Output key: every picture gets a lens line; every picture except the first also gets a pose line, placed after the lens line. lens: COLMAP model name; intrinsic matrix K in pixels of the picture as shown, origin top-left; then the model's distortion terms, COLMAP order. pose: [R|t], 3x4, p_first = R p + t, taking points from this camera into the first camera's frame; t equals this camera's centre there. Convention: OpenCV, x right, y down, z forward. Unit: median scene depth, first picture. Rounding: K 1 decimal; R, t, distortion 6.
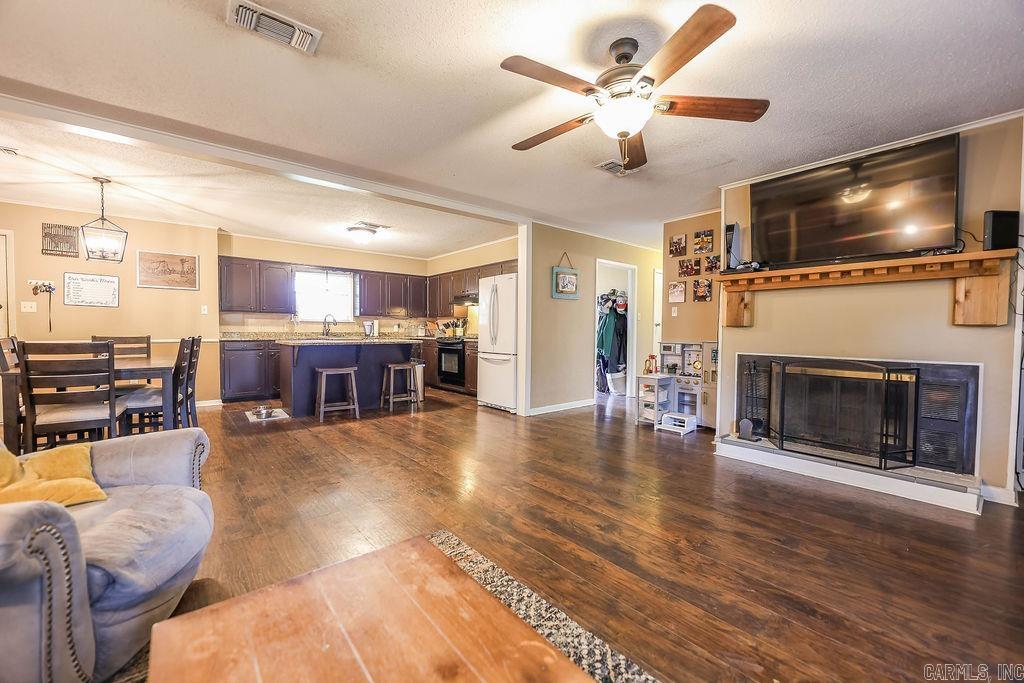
lens RADIAL K [[411.0, 0, 512.0], [0, 411.0, 341.5], [0, 0, 1]] dist [0.000767, -0.005409]
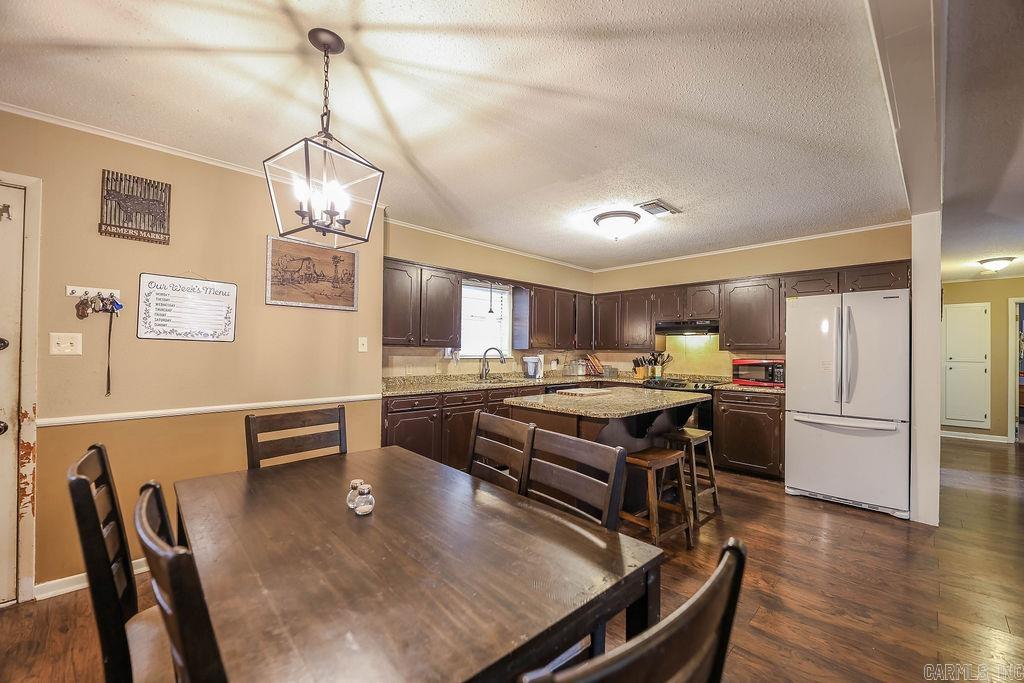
lens RADIAL K [[411.0, 0, 512.0], [0, 411.0, 341.5], [0, 0, 1]] dist [0.000767, -0.005409]
pose [[0.997525, 0.002396, 0.070270, -0.599061], [0.001225, 0.998675, -0.051437, -0.053026], [-0.070300, 0.051396, 0.996201, 0.420484]]
